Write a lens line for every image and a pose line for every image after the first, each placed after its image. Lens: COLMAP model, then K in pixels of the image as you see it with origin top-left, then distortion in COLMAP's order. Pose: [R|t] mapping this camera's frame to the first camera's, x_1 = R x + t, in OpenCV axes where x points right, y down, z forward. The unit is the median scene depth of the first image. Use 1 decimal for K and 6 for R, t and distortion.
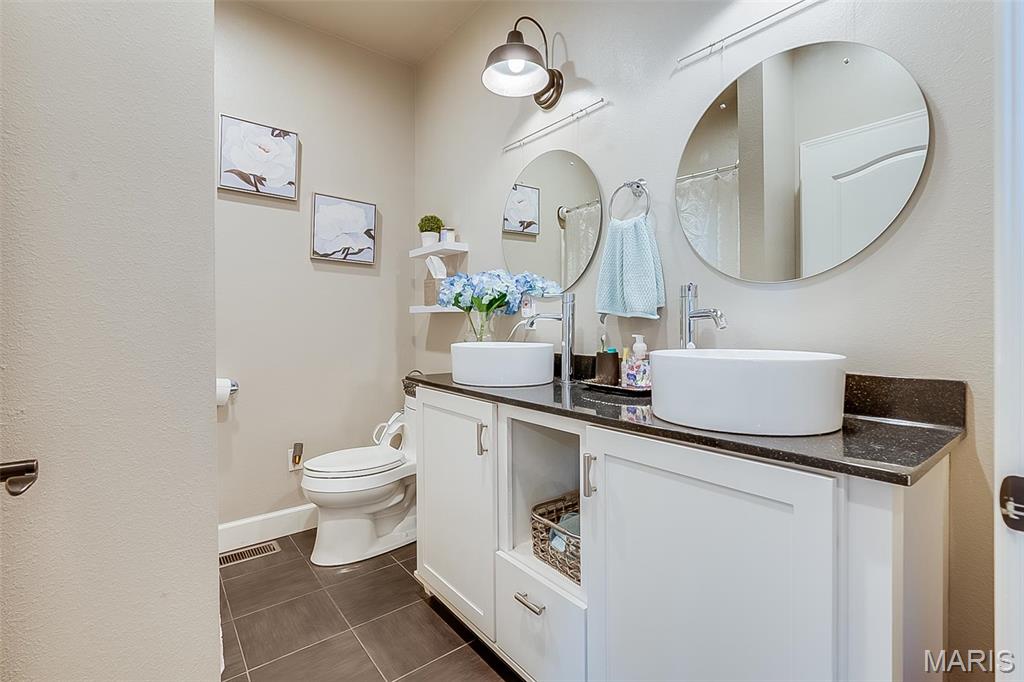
lens RADIAL K [[458.4, 0, 511.8], [0, 458.4, 336.4], [0, 0, 1]] dist [-0.002723, 0.001028]
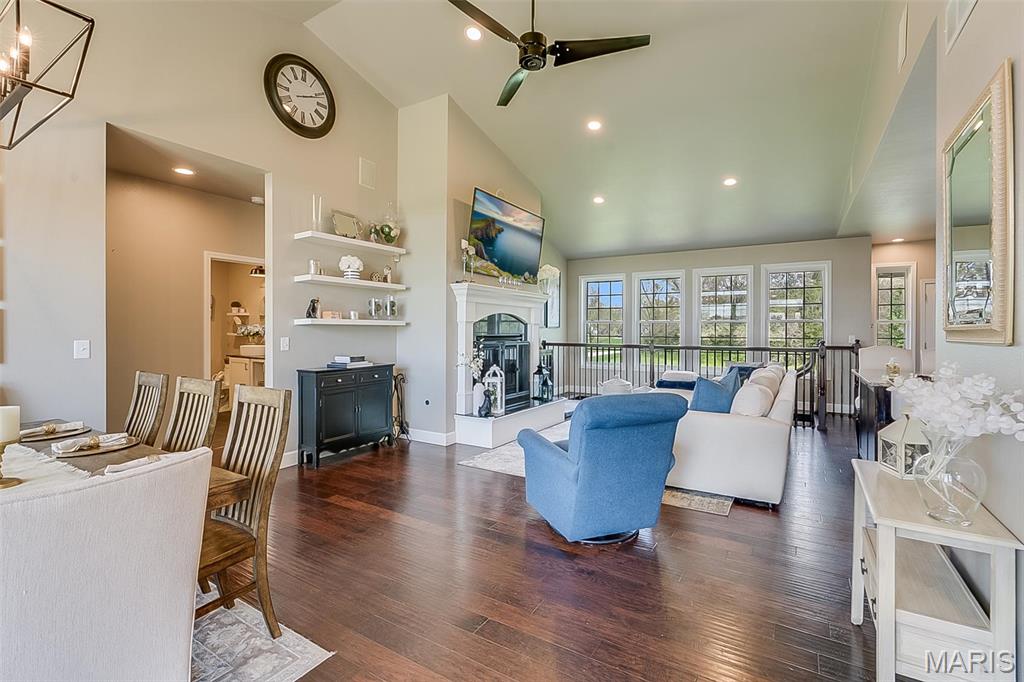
lens RADIAL K [[466.3, 0, 508.6], [0, 466.3, 335.5], [0, 0, 1]] dist [-0.002676, 0.000226]
pose [[0.943288, 0.005203, 0.331935, 0.494452], [-0.000550, 0.999900, -0.014112, -0.010923], [-0.331975, 0.013130, 0.943197, -2.442824]]
